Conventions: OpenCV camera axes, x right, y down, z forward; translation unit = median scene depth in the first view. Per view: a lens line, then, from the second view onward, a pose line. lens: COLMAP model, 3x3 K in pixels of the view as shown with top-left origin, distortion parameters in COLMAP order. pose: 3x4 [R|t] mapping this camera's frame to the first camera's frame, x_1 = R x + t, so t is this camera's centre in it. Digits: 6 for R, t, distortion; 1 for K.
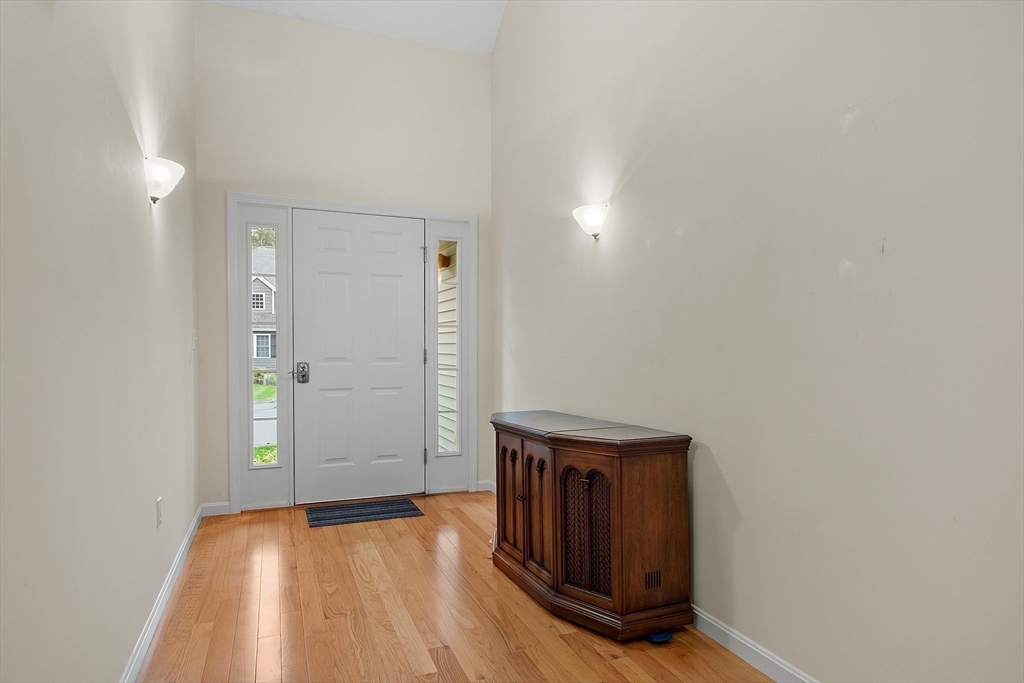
lens RADIAL K [[541.3, 0, 512.0], [0, 541.3, 341.5], [0, 0, 1]] dist [0.001141, 0.000070]
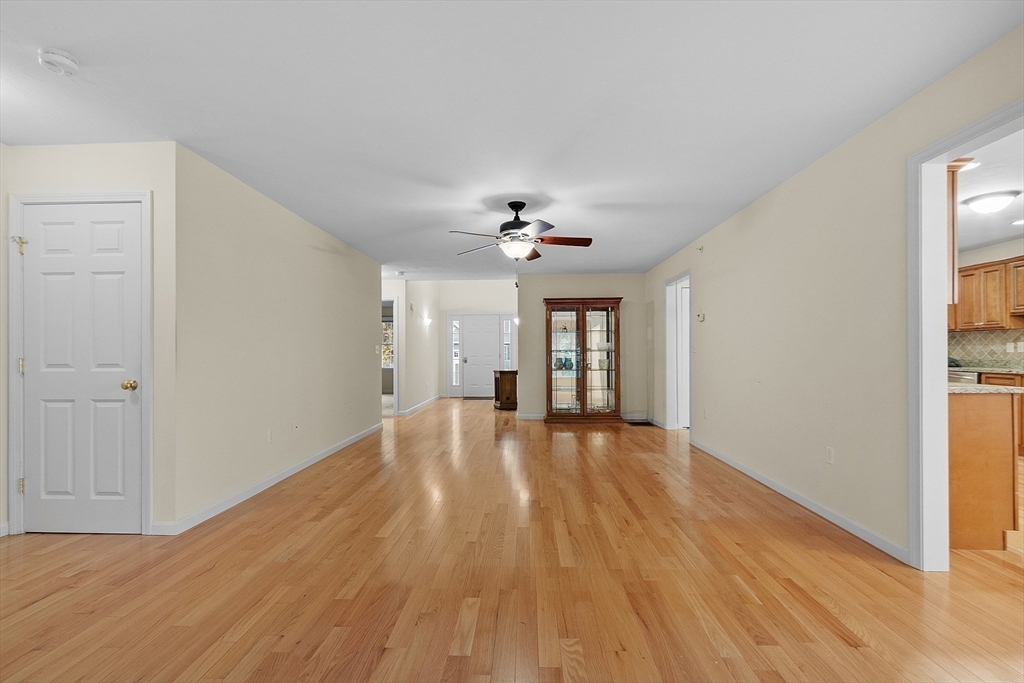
lens RADIAL K [[451.7, 0, 507.2], [0, 451.7, 345.6], [0, 0, 1]] dist [0.002029, -0.000149]
pose [[0.899288, -0.009230, -0.437259, 1.313311], [0.005972, 0.999943, -0.008825, -0.009631], [0.437316, 0.005325, 0.899292, -1.748211]]
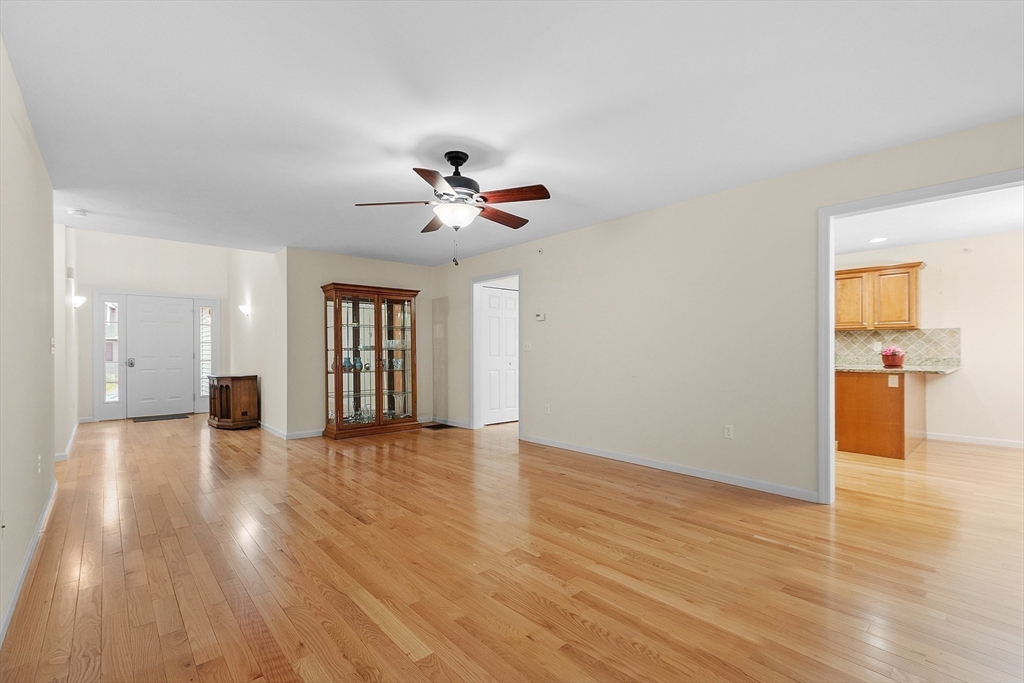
lens RADIAL K [[454.2, 0, 510.9], [0, 454.2, 350.8], [0, 0, 1]] dist [0.006148, 0.000270]
pose [[0.951361, -0.002649, 0.308067, 0.648074], [0.000441, 0.999974, 0.007236, -0.007991], [-0.308079, -0.006748, 0.951337, -1.576170]]
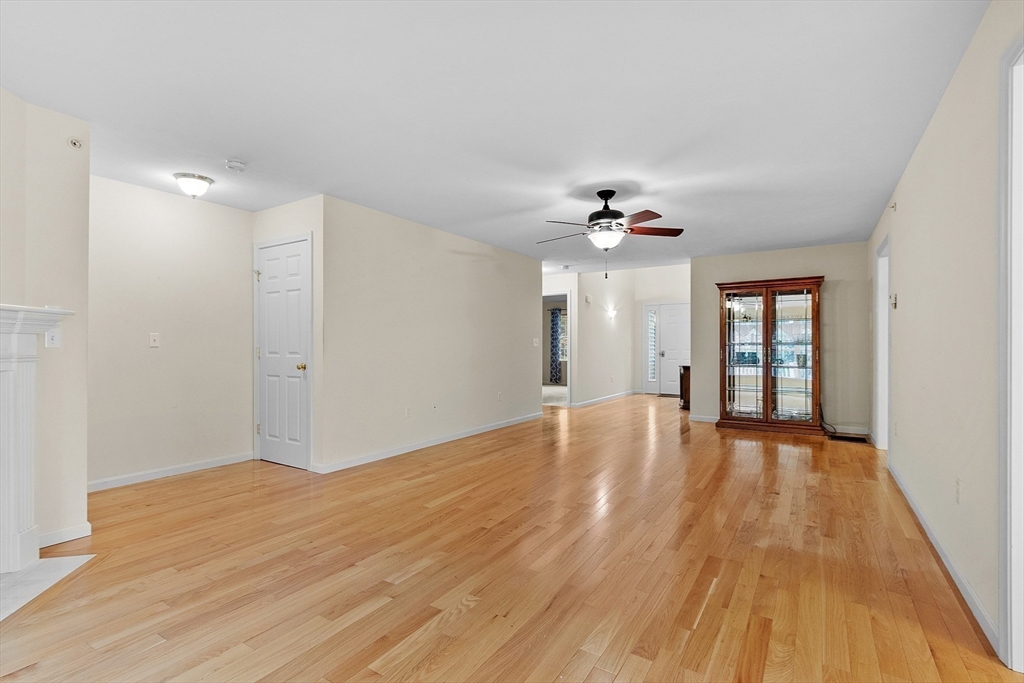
lens RADIAL K [[481.1, 0, 506.6], [0, 481.1, 338.4], [0, 0, 1]] dist [0.000147, -0.000066]
pose [[0.555665, -0.011704, -0.831324, 1.692064], [0.004680, 0.999929, -0.010950, -0.007281], [0.831393, 0.002194, 0.555680, -1.565877]]
